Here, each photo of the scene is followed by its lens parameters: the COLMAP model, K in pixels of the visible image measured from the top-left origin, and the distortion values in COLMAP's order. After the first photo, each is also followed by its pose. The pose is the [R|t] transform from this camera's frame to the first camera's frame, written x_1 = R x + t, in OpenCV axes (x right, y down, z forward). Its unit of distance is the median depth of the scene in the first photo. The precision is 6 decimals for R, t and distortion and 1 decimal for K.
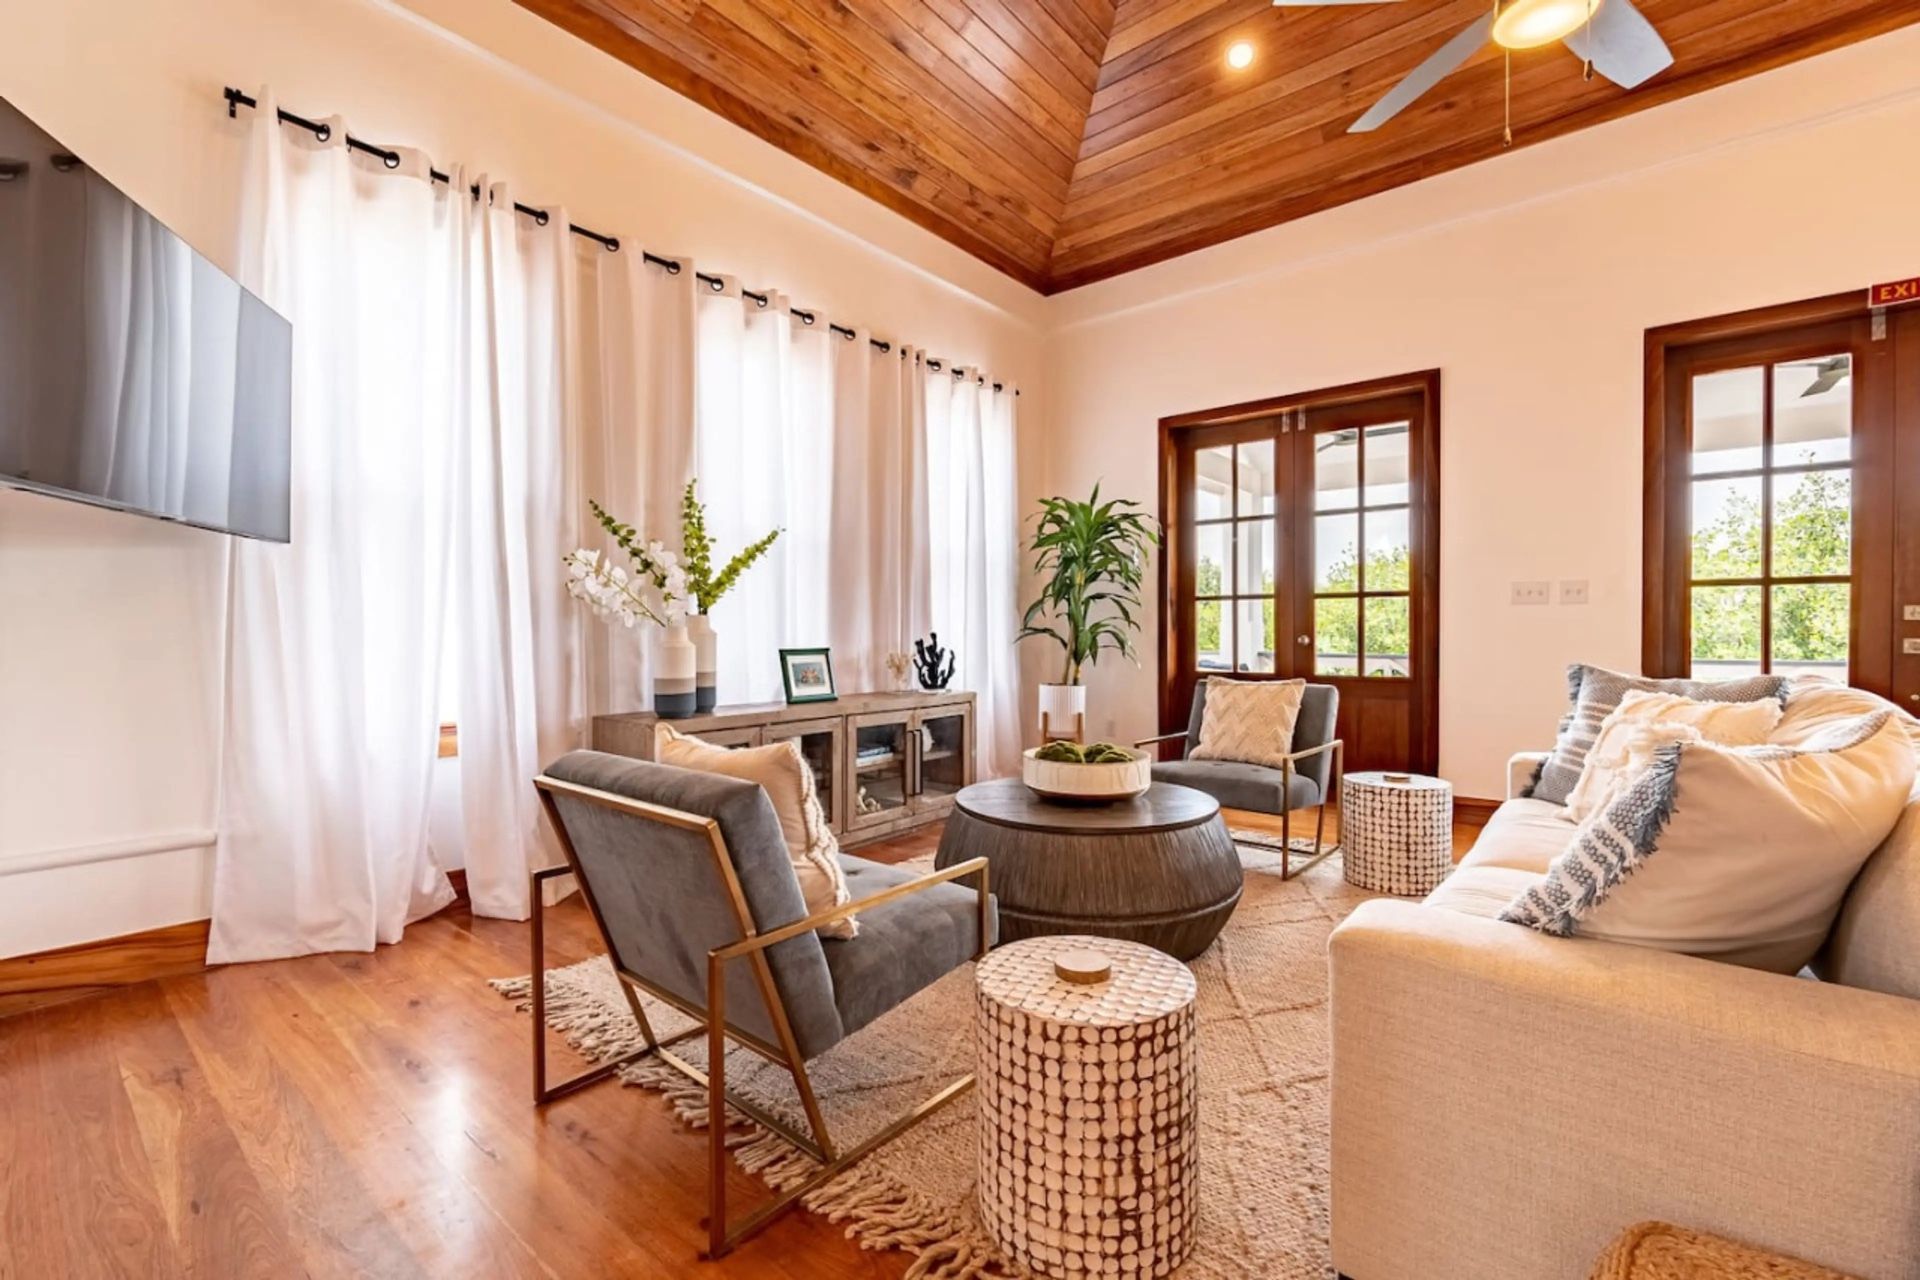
lens RADIAL K [[820.0, 0, 960.2], [0, 820.0, 632.7], [0, 0, 1]] dist [0.001006, 0.000240]
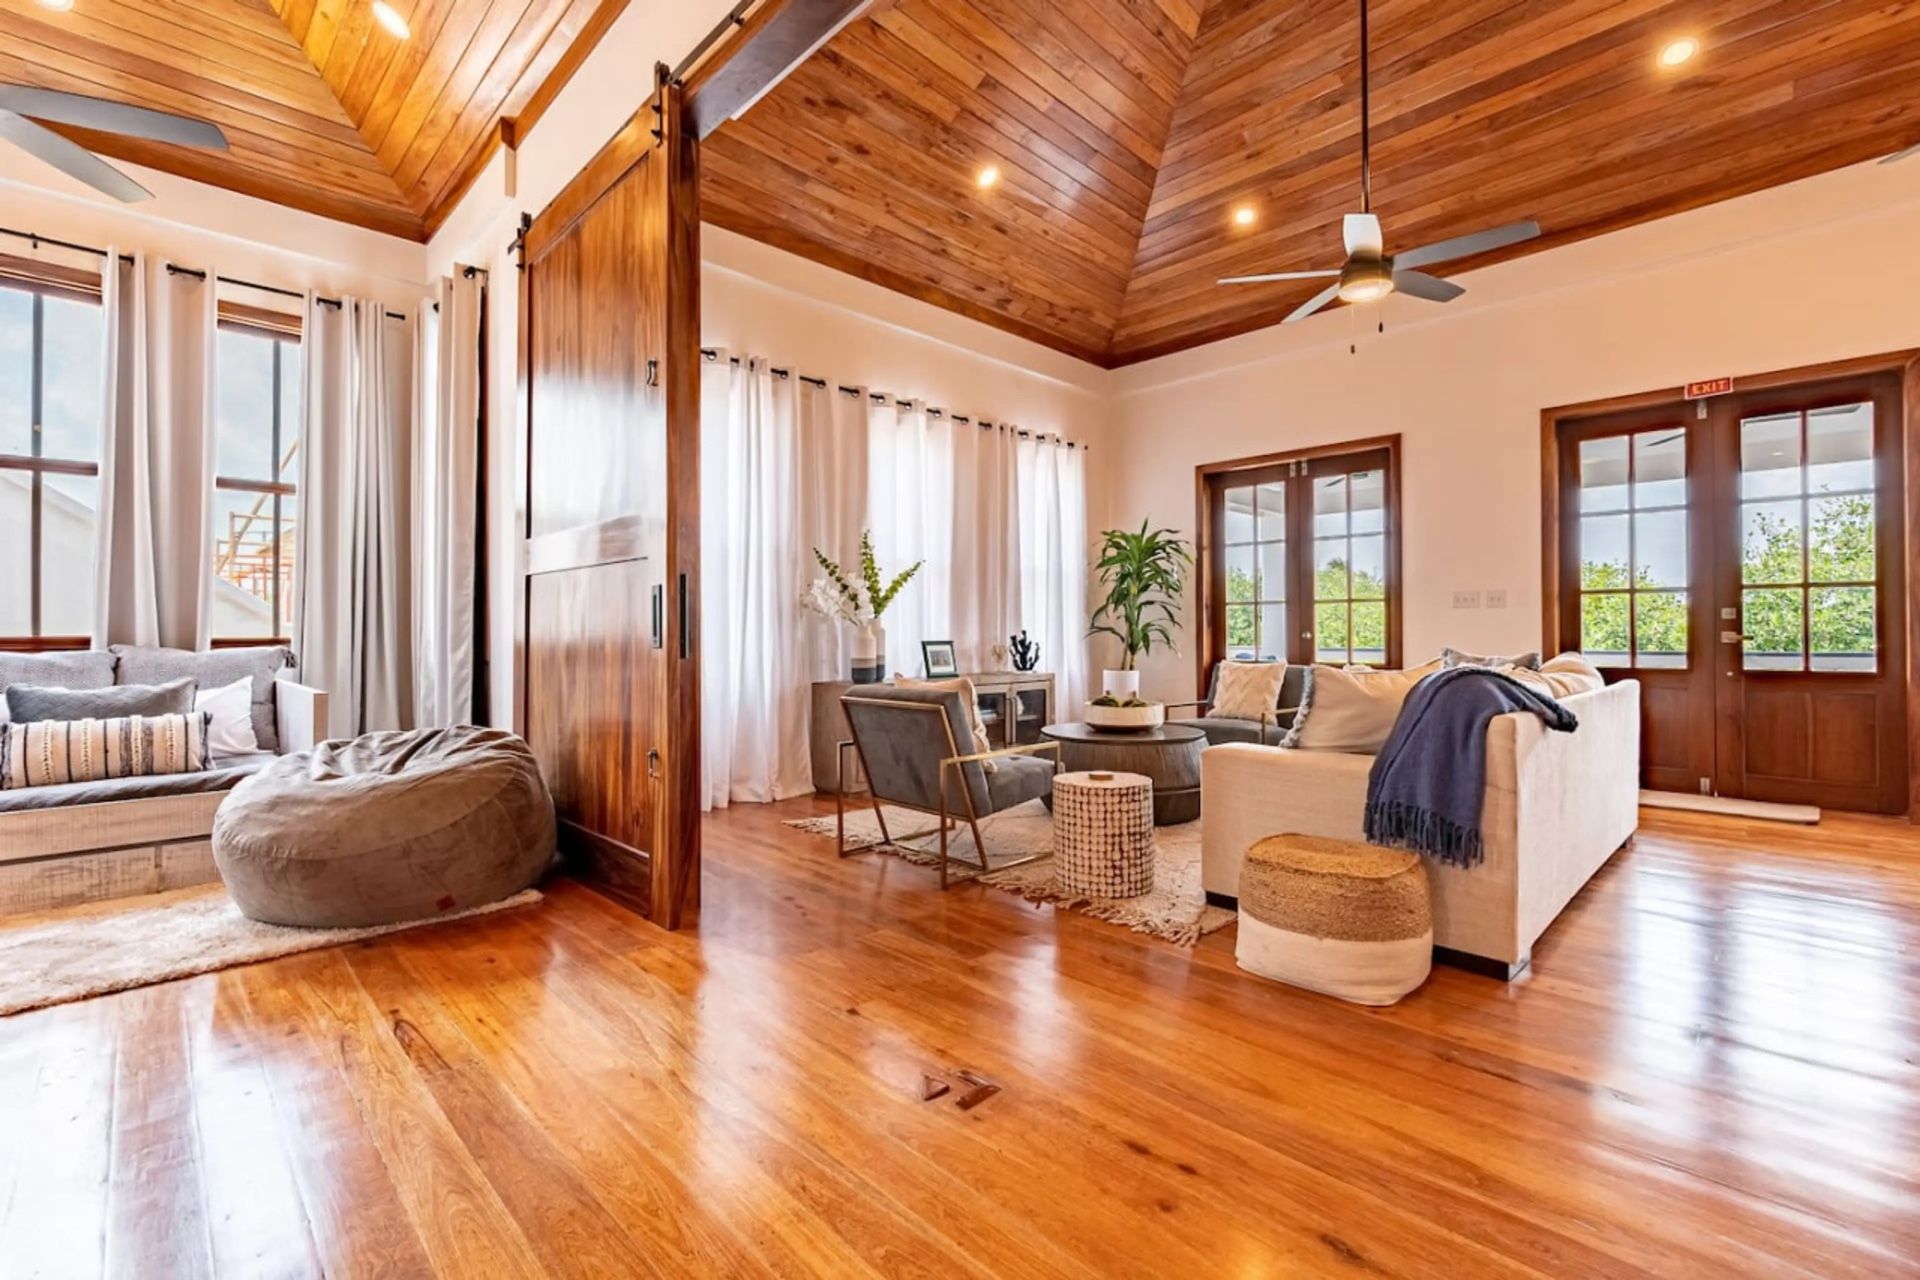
lens RADIAL K [[829.0, 0, 950.4], [0, 829.0, 632.0], [0, 0, 1]] dist [0.001027, -0.000025]
pose [[0.994132, -0.002742, -0.108141, -0.004872], [0.002420, 0.999992, -0.003110, 0.007347], [0.108149, 0.002830, 0.994131, -0.434956]]
